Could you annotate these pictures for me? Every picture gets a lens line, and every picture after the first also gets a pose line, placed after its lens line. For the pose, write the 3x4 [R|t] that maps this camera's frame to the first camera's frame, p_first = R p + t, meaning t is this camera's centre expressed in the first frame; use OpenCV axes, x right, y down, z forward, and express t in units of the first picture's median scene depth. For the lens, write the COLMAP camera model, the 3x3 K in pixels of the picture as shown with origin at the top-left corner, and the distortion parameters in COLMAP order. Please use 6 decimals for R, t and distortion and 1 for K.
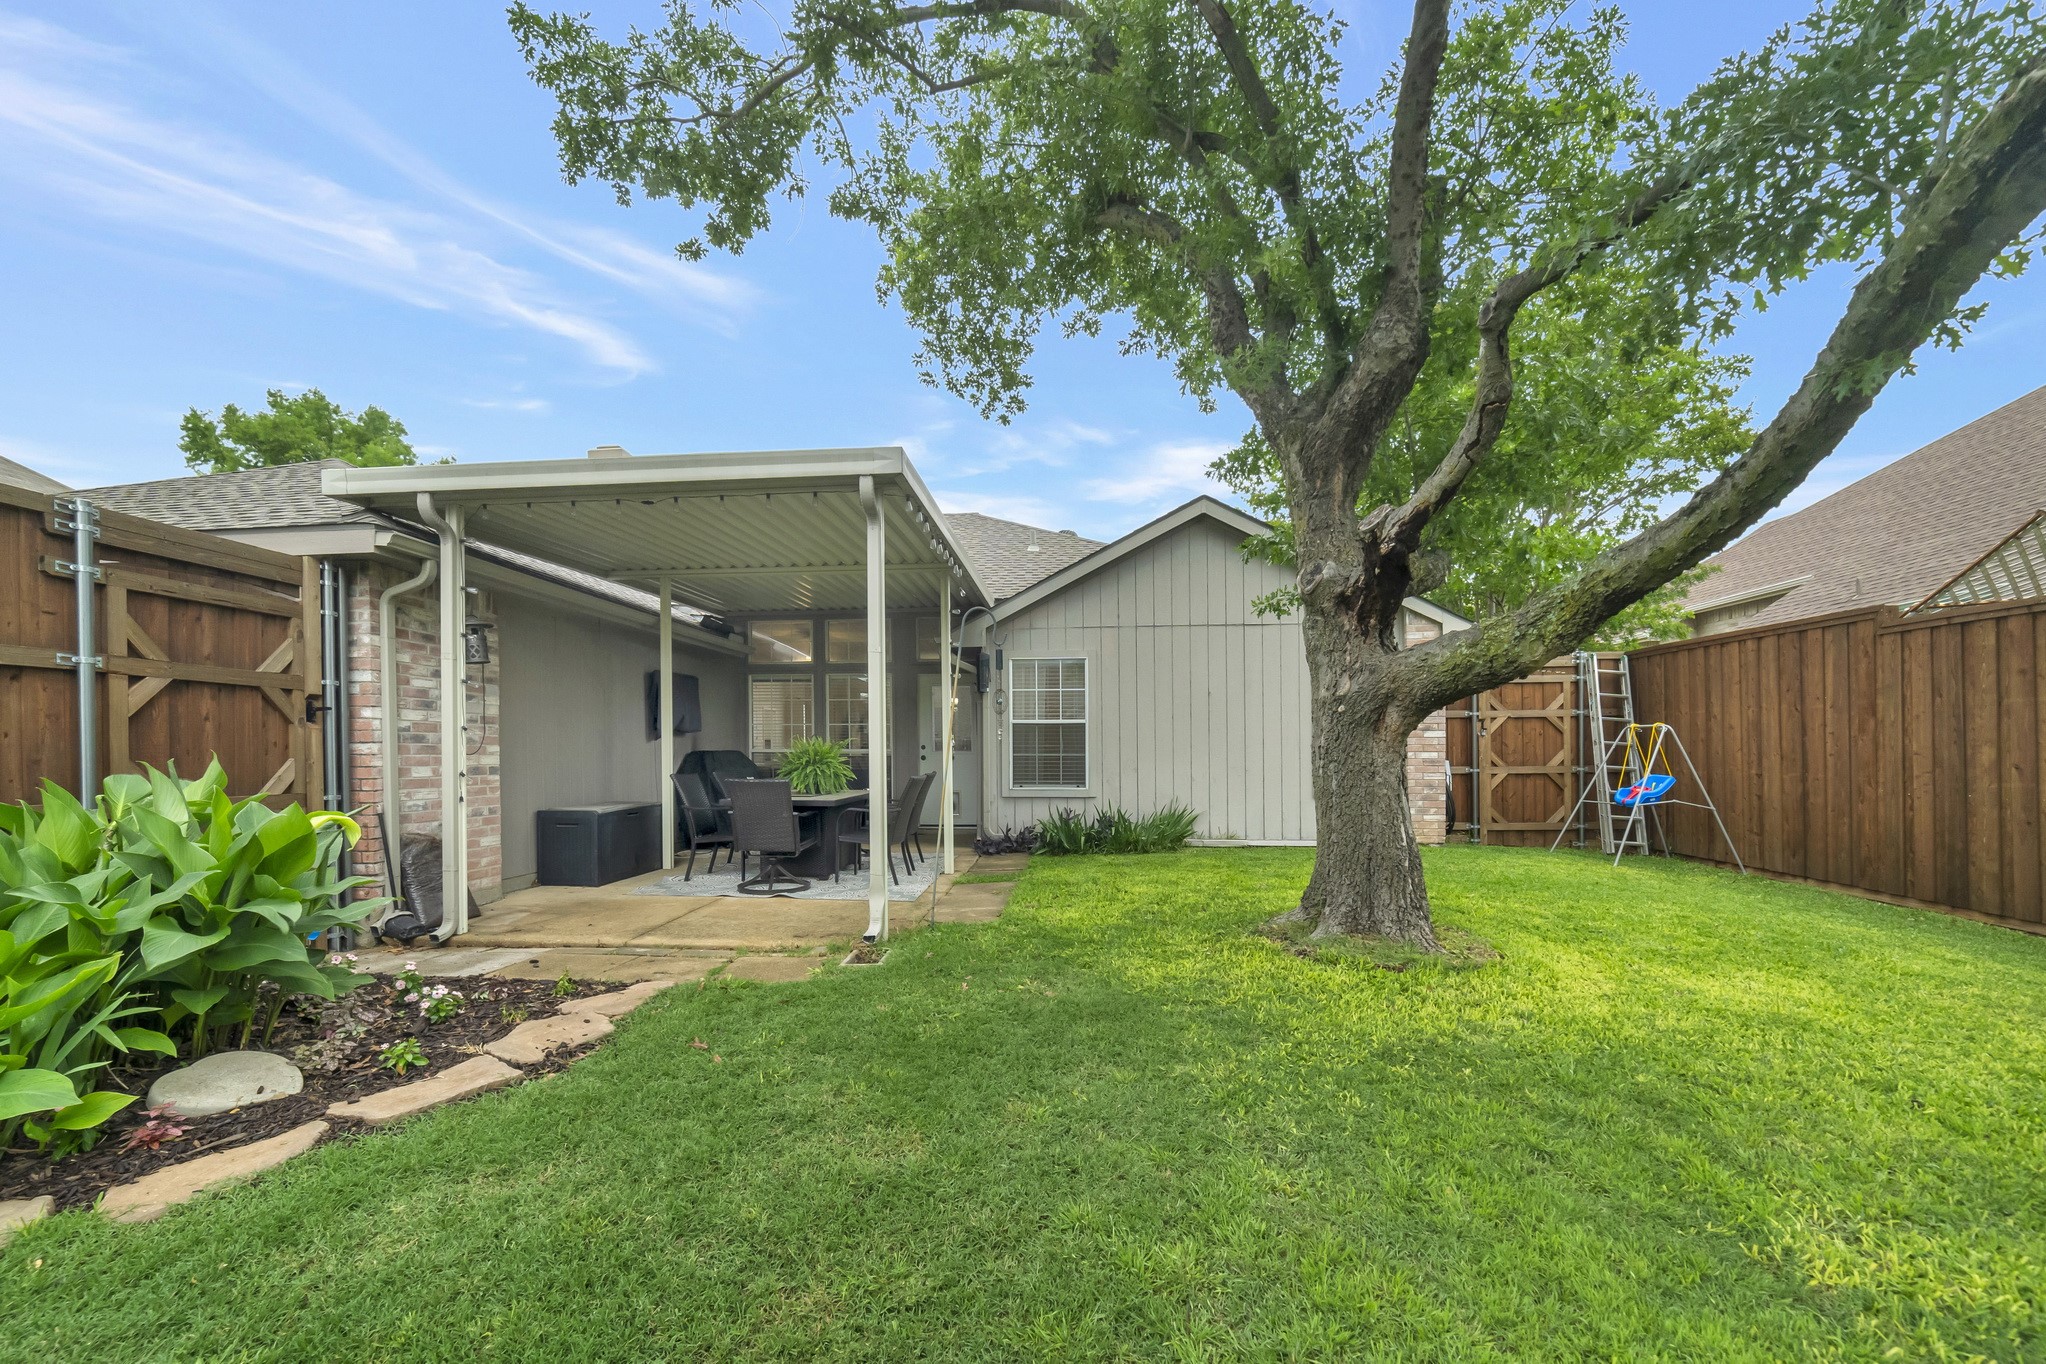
lens RADIAL K [[885.8, 0, 1026.9], [0, 885.8, 764.2], [0, 0, 1]] dist [0.003845, -0.001921]
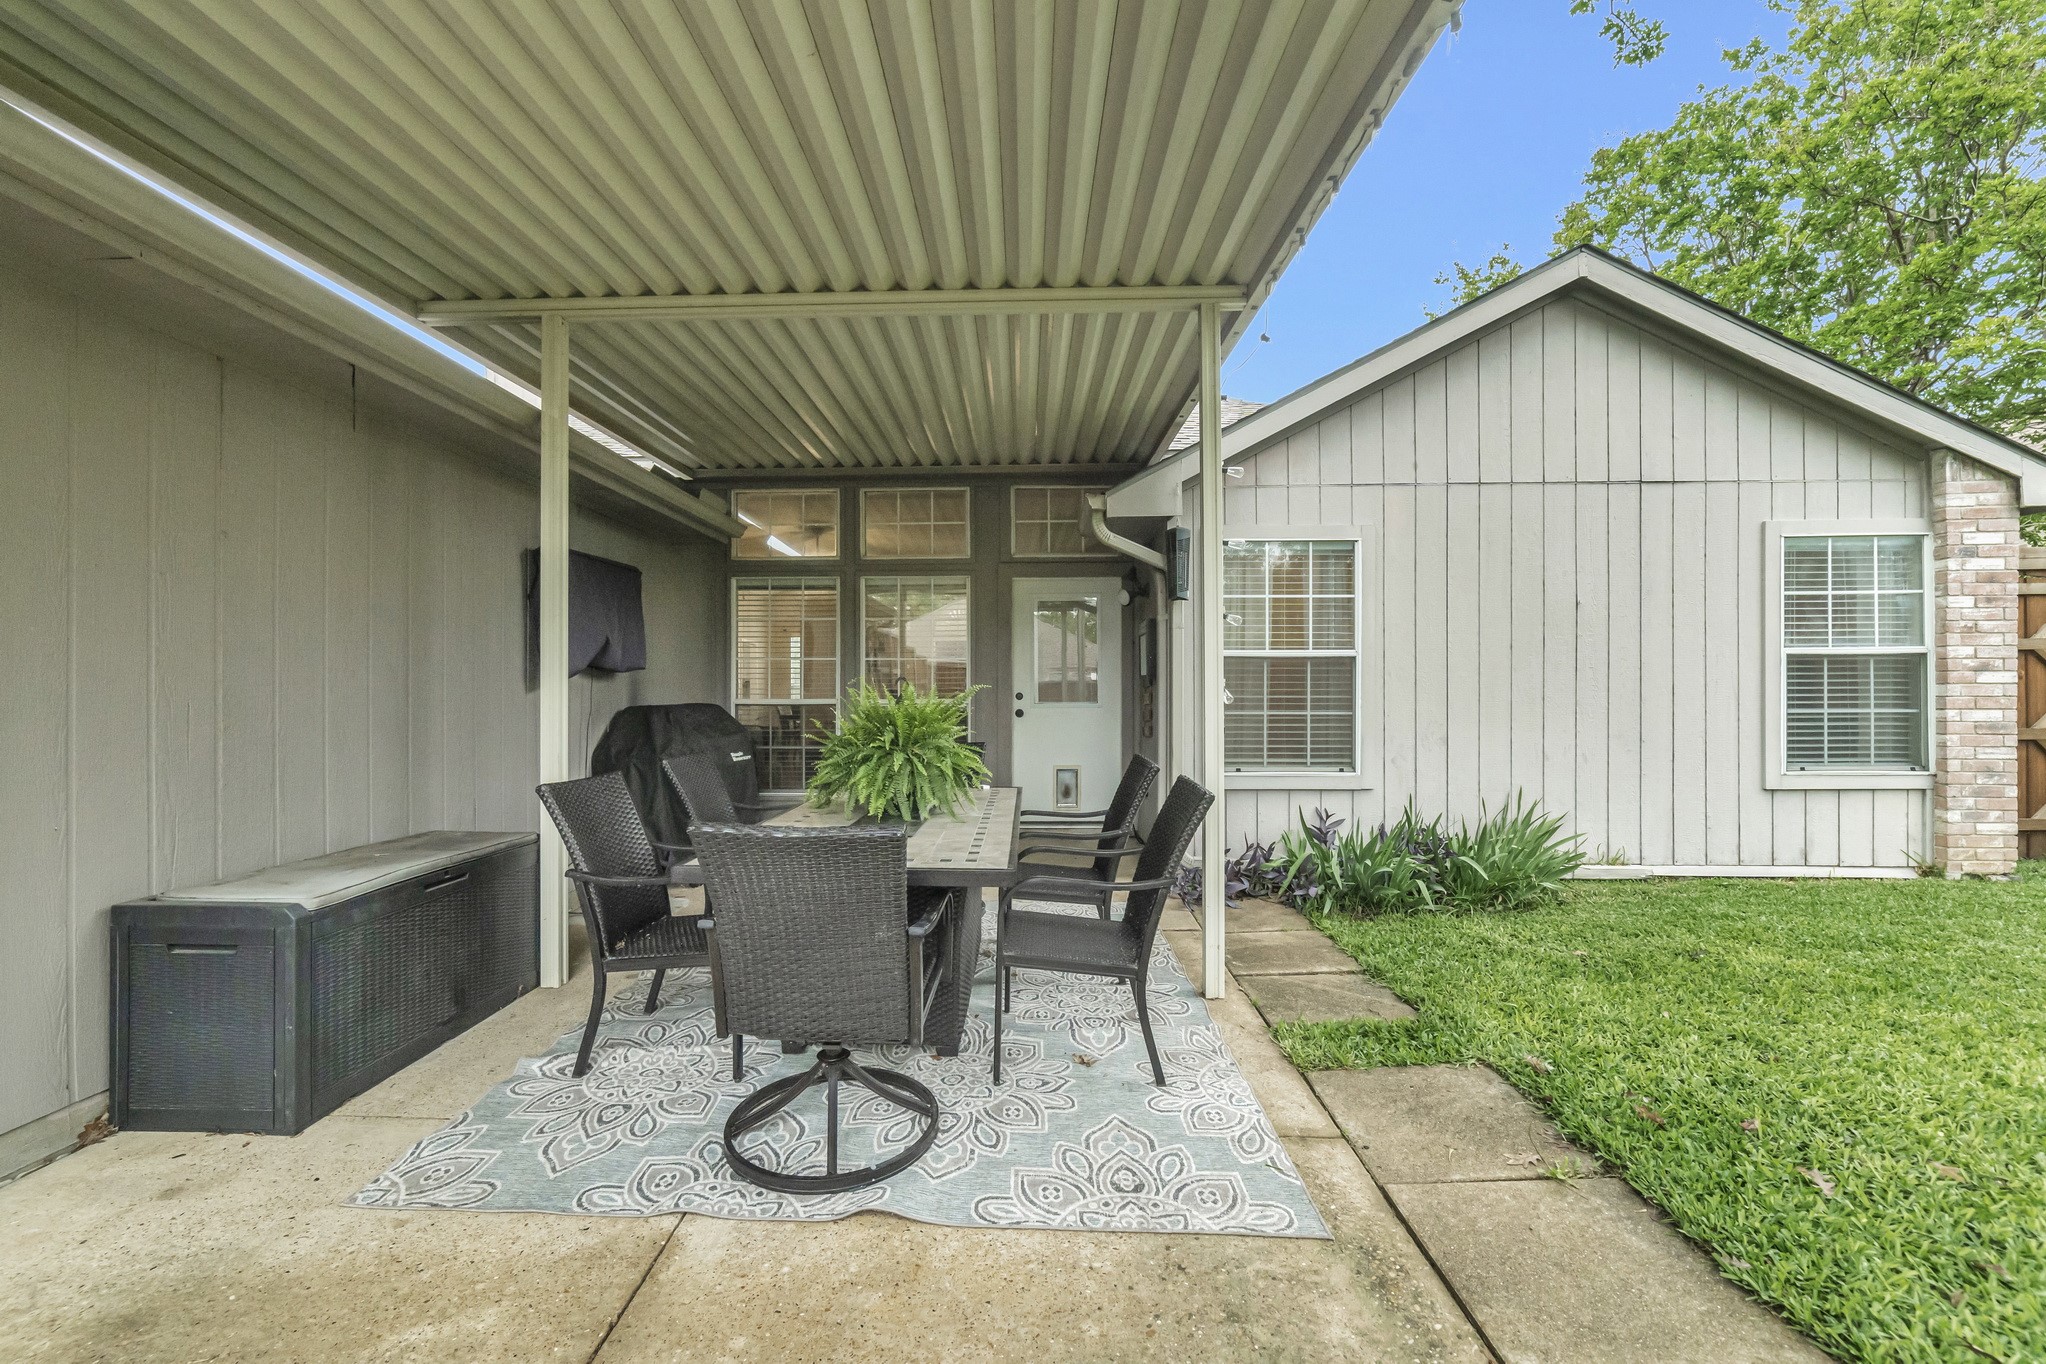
lens RADIAL K [[837.1, 0, 1031.8], [0, 837.1, 682.9], [0, 0, 1]] dist [0.012282, 0.000152]
pose [[0.998415, 0.001082, 0.056274, -0.166141], [0.000113, 0.999774, -0.021240, -0.018474], [-0.056285, 0.021212, 0.998189, 0.489777]]
